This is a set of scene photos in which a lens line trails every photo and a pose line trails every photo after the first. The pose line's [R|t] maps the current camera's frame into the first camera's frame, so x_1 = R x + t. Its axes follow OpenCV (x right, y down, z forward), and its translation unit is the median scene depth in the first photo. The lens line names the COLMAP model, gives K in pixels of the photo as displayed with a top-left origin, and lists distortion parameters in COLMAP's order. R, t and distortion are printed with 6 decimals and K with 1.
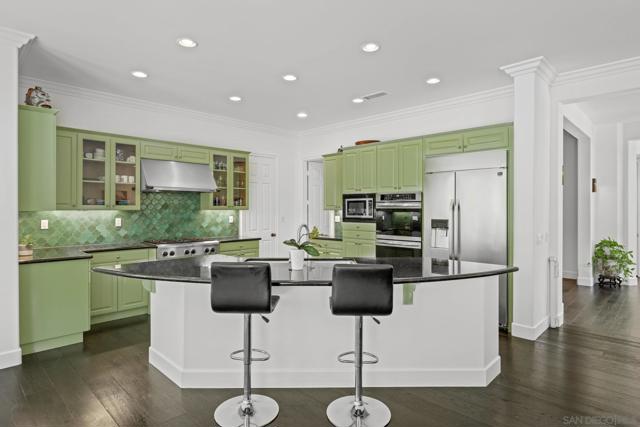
lens RADIAL K [[357.1, 0, 320.6], [0, 357.1, 211.4], [0, 0, 1]] dist [0.001159, -0.000123]
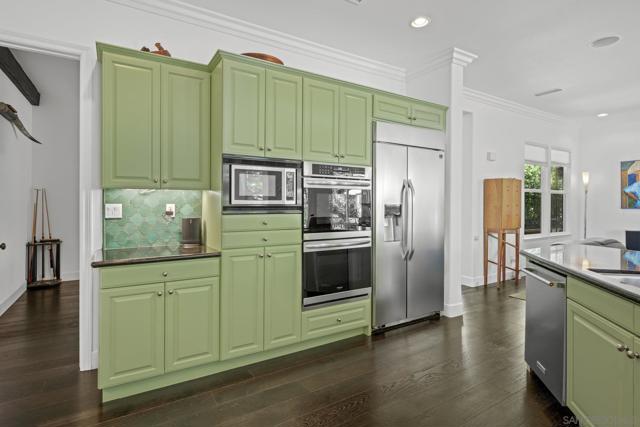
lens RADIAL K [[326.3, 0, 320.1], [0, 326.3, 207.6], [0, 0, 1]] dist [0.003494, 0.000174]
pose [[0.235602, -0.012801, 0.971765, -0.333789], [0.002195, 0.999918, 0.012640, 0.016580], [-0.971847, -0.000845, 0.235611, 0.835856]]
